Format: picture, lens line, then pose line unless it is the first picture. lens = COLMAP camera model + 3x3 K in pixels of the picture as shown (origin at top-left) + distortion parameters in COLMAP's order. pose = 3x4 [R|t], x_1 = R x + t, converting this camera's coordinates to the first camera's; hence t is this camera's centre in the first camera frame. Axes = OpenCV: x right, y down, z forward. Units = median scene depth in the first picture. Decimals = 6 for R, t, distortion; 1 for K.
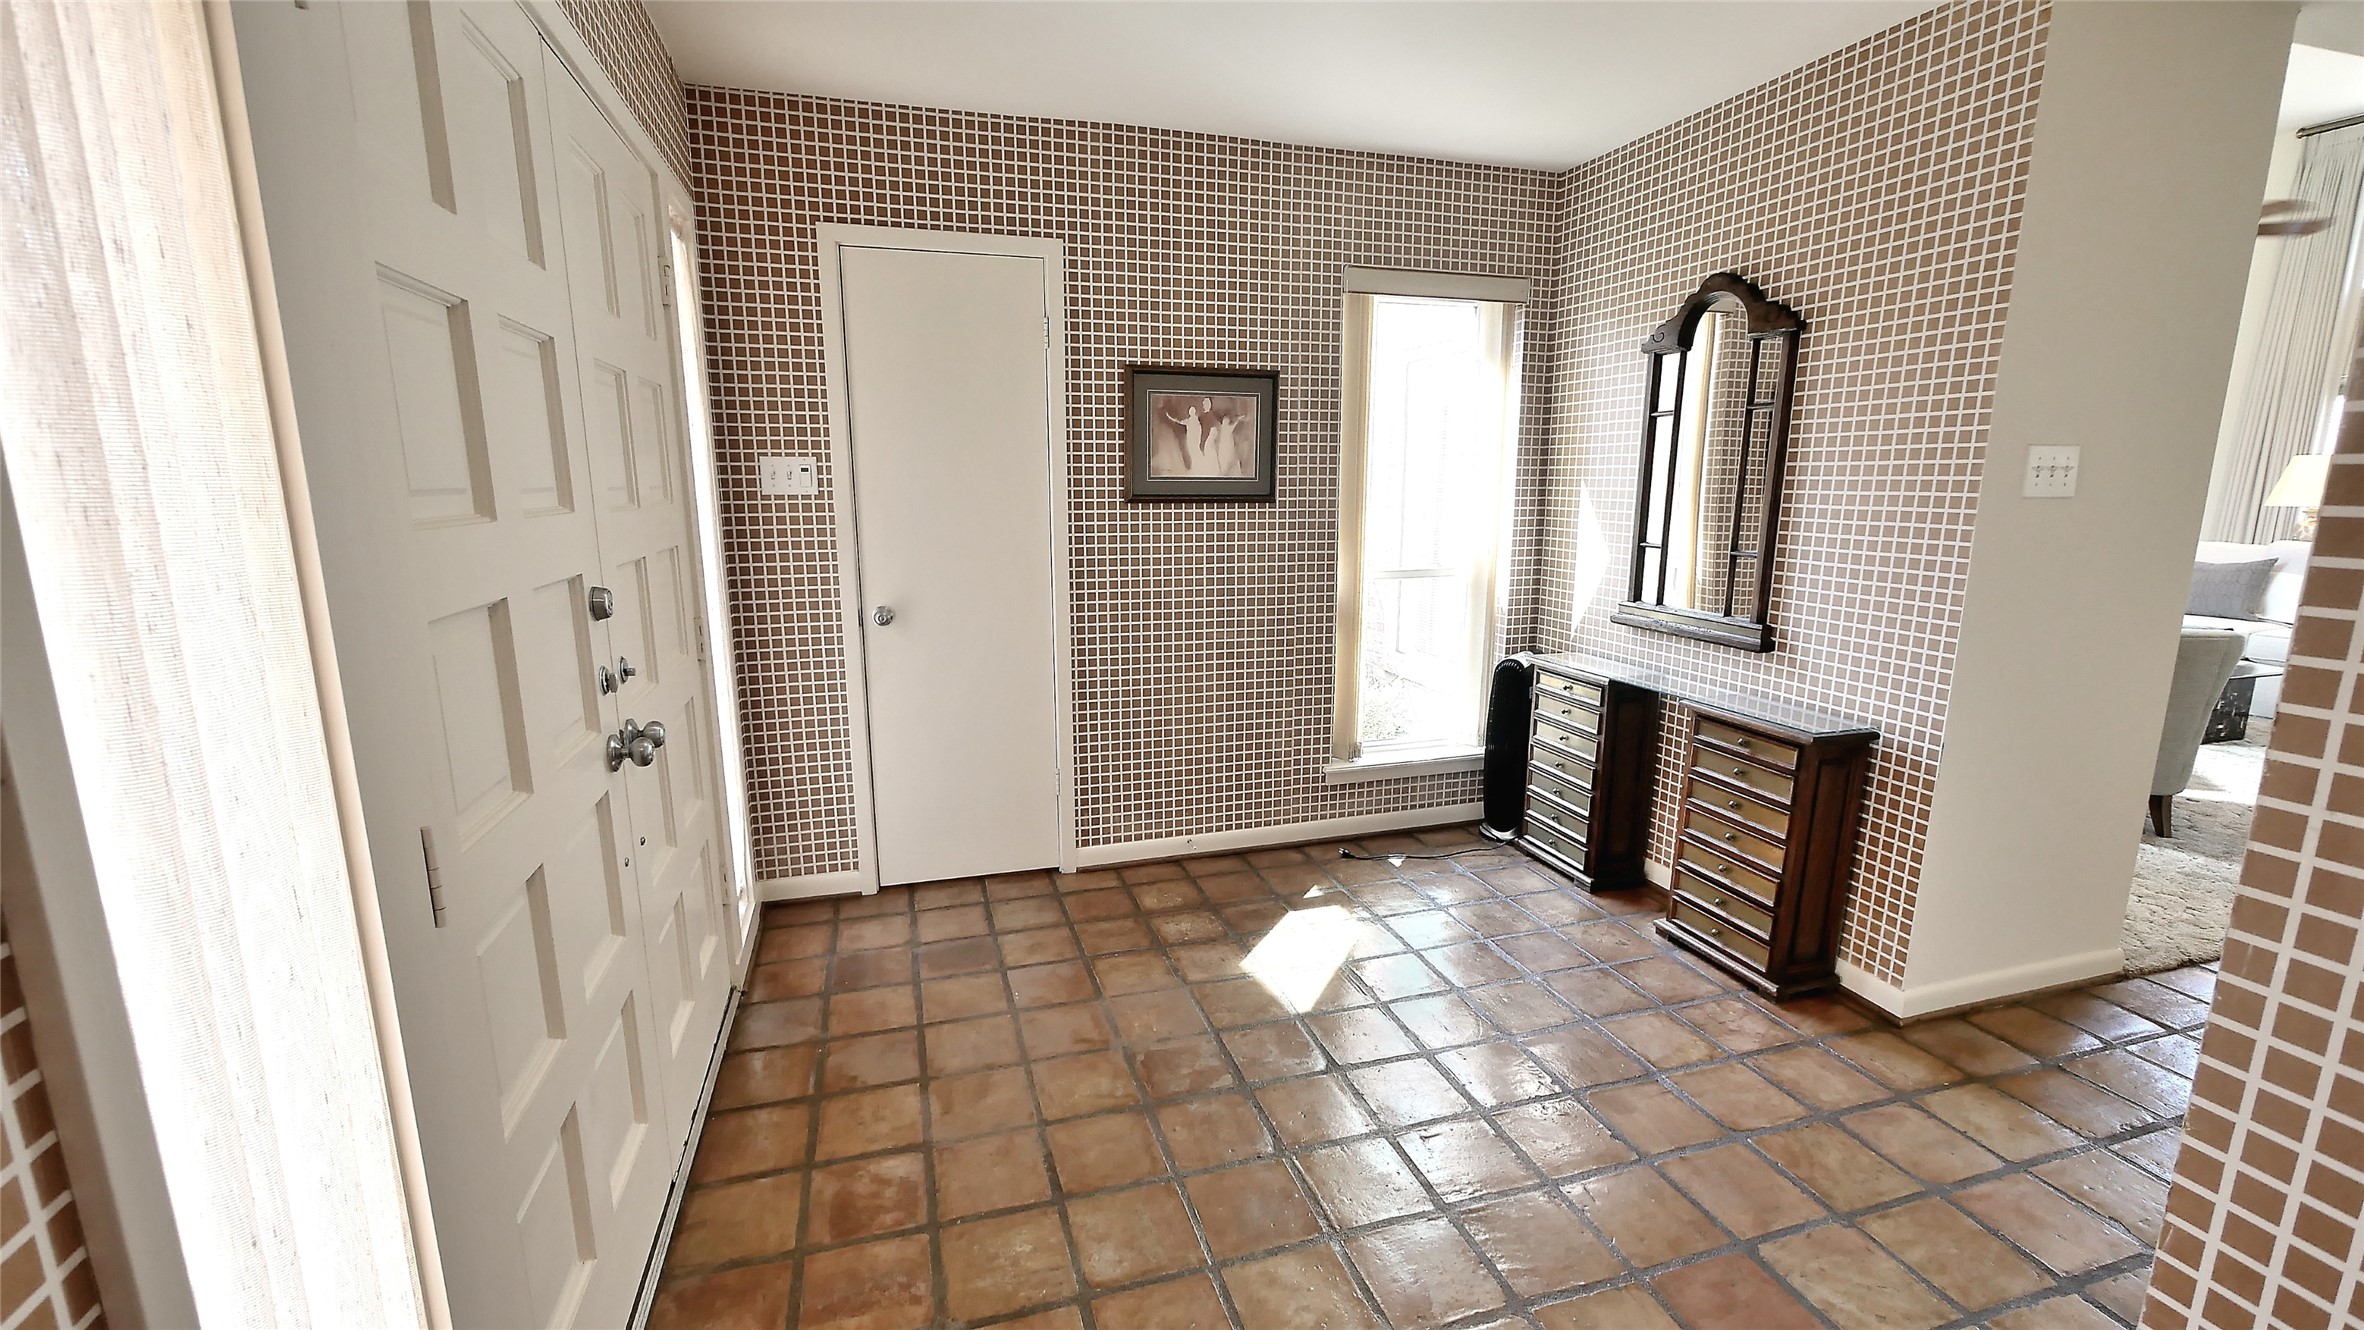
lens RADIAL K [[978.3, 0, 1173.7], [0, 978.3, 667.1], [0, 0, 1]] dist [-0.003653, -0.000152]
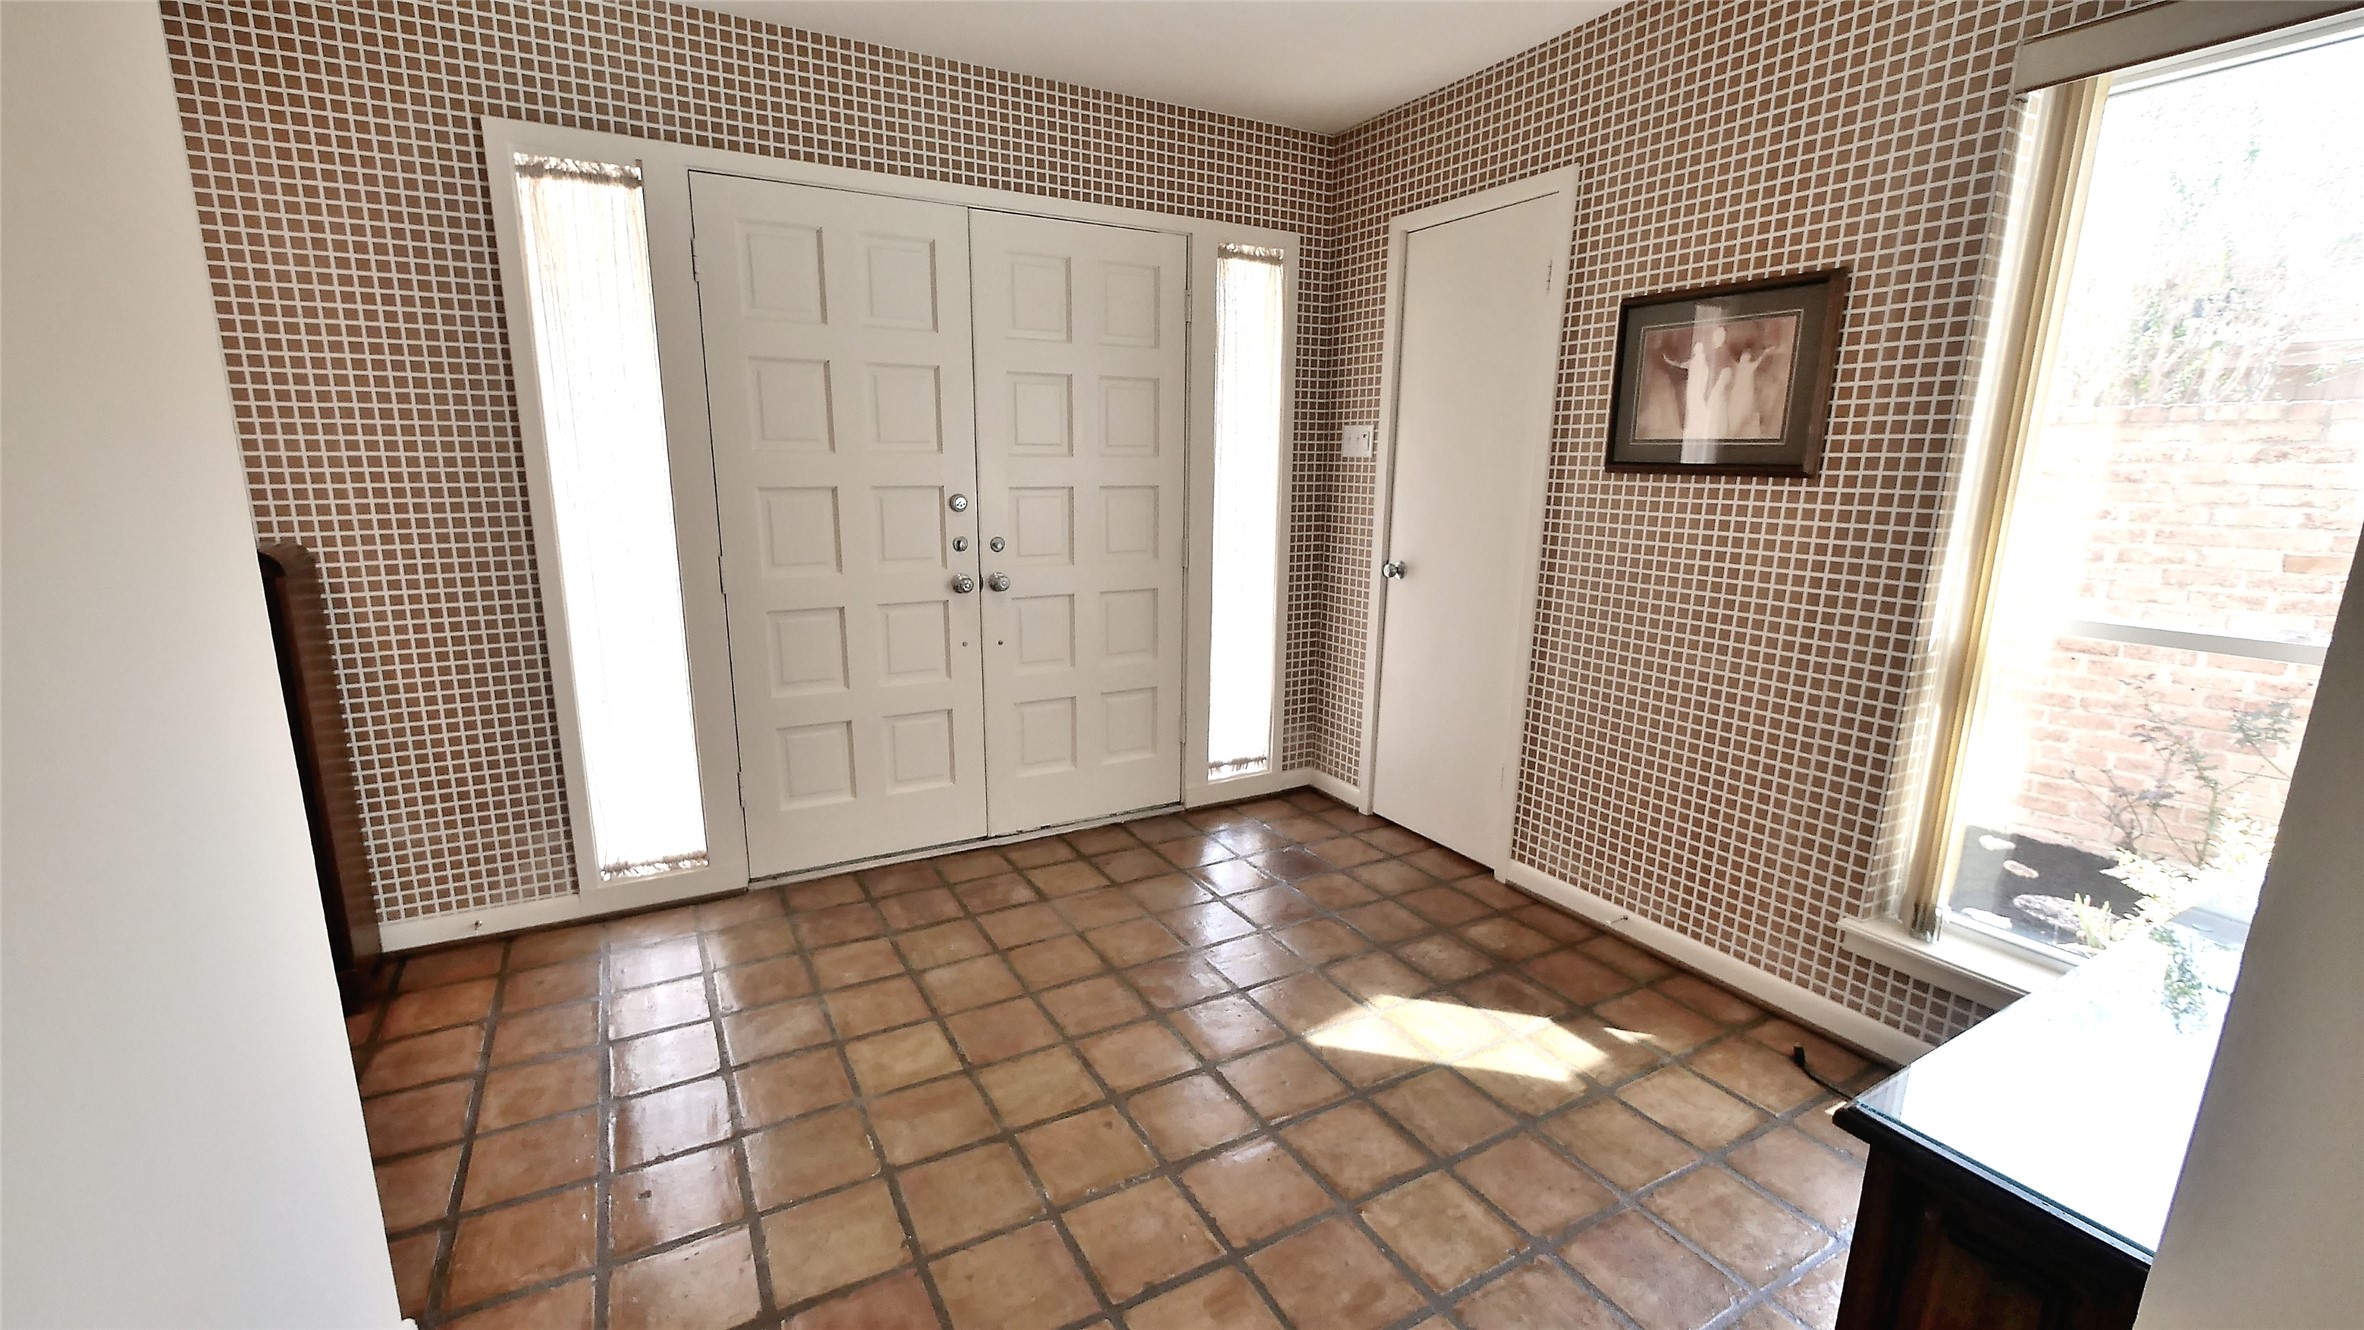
lens RADIAL K [[978.3, 0, 1161.1], [0, 978.3, 673.1], [0, 0, 1]] dist [-0.003653, -0.000152]
pose [[0.211850, 0.213015, -0.953805, 0.682310], [-0.195000, 0.965546, 0.172325, -0.074172], [0.957650, 0.149485, 0.246089, 0.469586]]
